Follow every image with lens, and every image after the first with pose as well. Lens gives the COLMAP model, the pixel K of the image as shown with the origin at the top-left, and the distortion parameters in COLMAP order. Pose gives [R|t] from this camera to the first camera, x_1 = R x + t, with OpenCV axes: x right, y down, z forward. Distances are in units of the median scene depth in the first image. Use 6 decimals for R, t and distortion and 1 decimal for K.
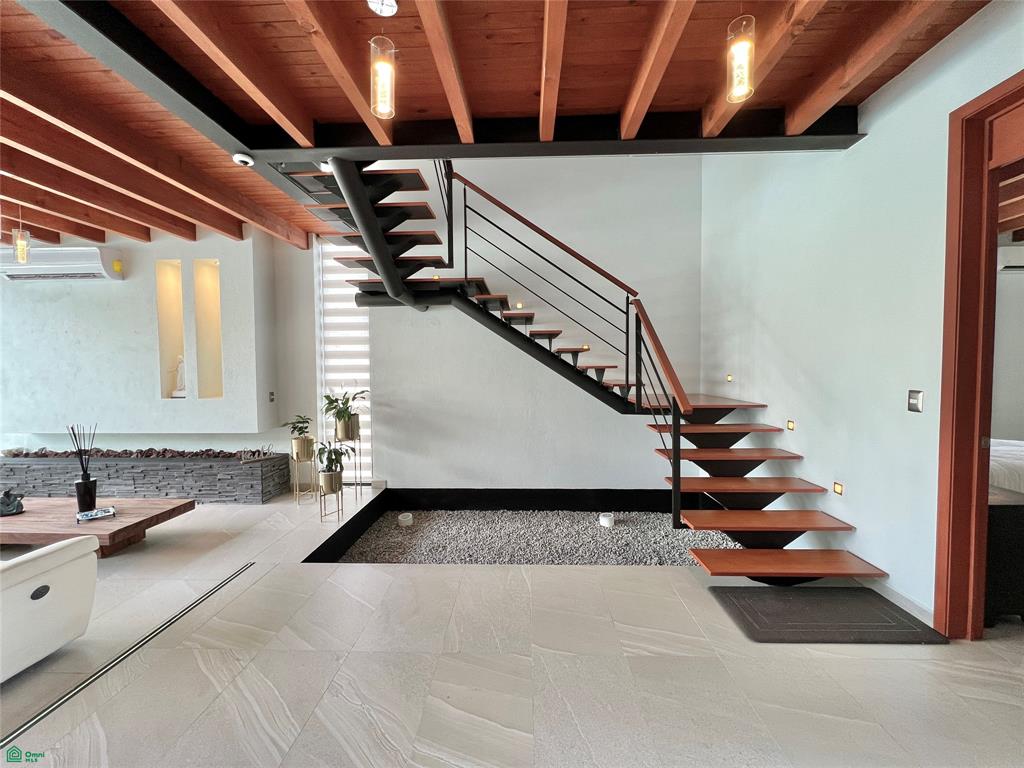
lens RADIAL K [[410.5, 0, 512.3], [0, 410.5, 380.7], [0, 0, 1]] dist [-0.001364, 0.000378]
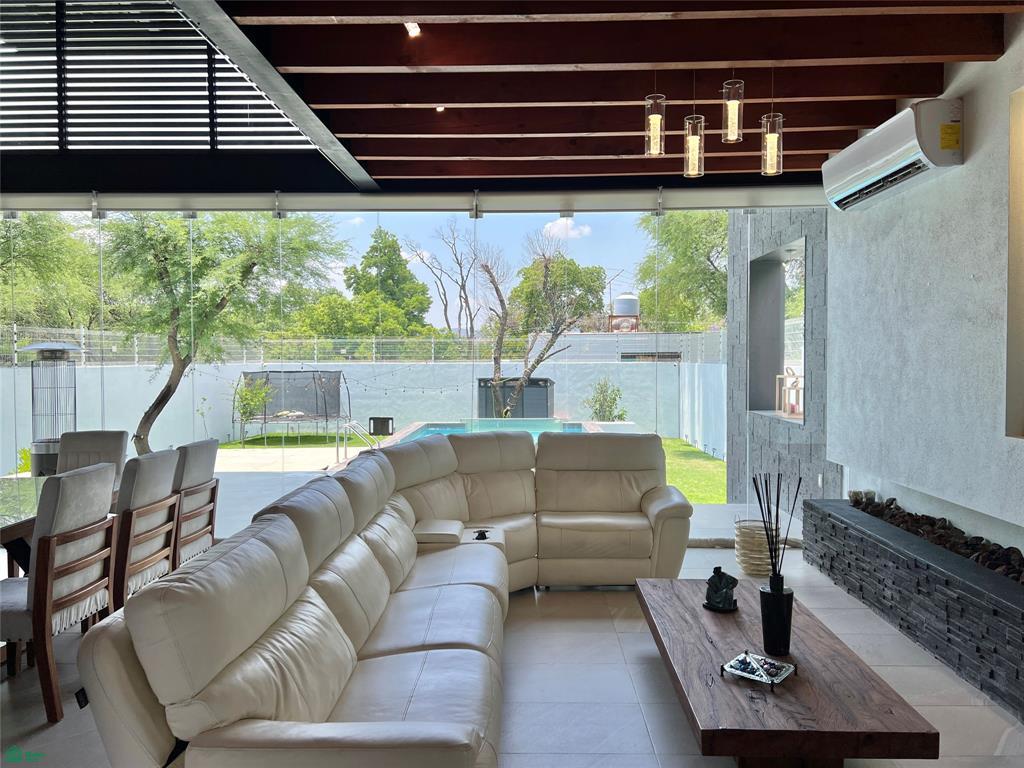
lens RADIAL K [[771.2, 0, 512.0], [0, 771.2, 384.0], [0, 0, 1]] dist [0.065886, -0.000600]
pose [[0.006966, 0.039509, -0.999195, -0.077501], [-0.027160, 0.998858, 0.039306, -0.025153], [0.999607, 0.026864, 0.008031, 0.515298]]
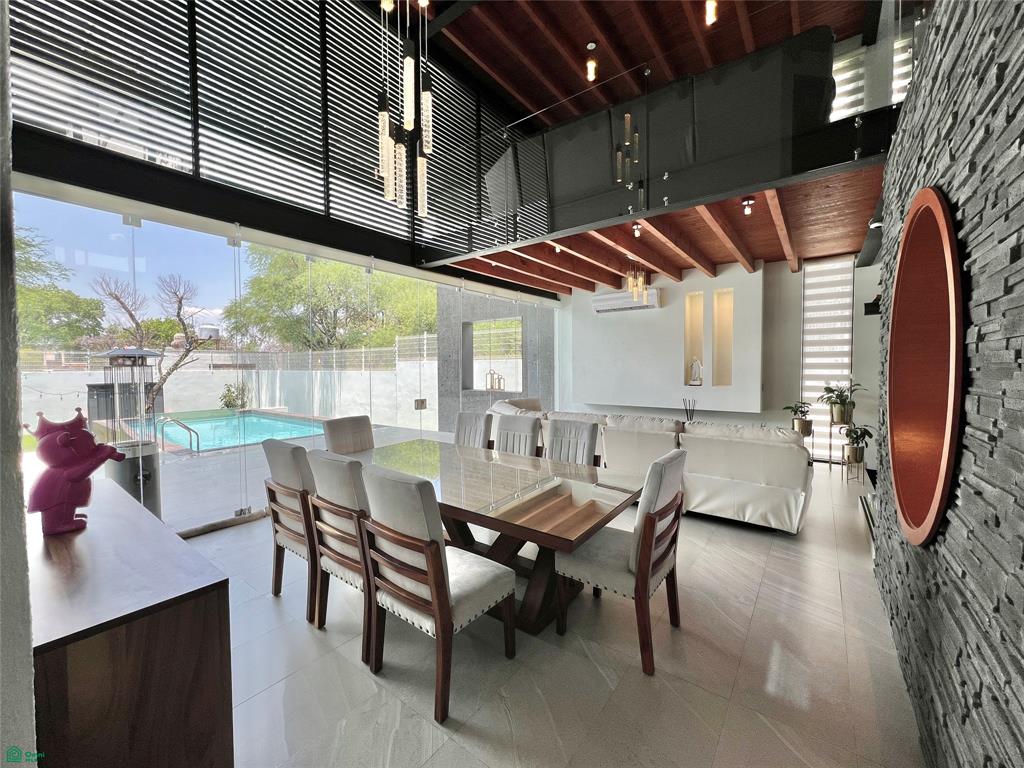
lens RADIAL K [[411.5, 0, 512.5], [0, 411.5, 381.1], [0, 0, 1]] dist [-0.000304, 0.000588]
pose [[0.815210, 0.022808, -0.578716, -0.501094], [-0.017725, 0.999739, 0.014432, 0.017290], [0.578894, -0.001507, 0.815401, -0.588690]]
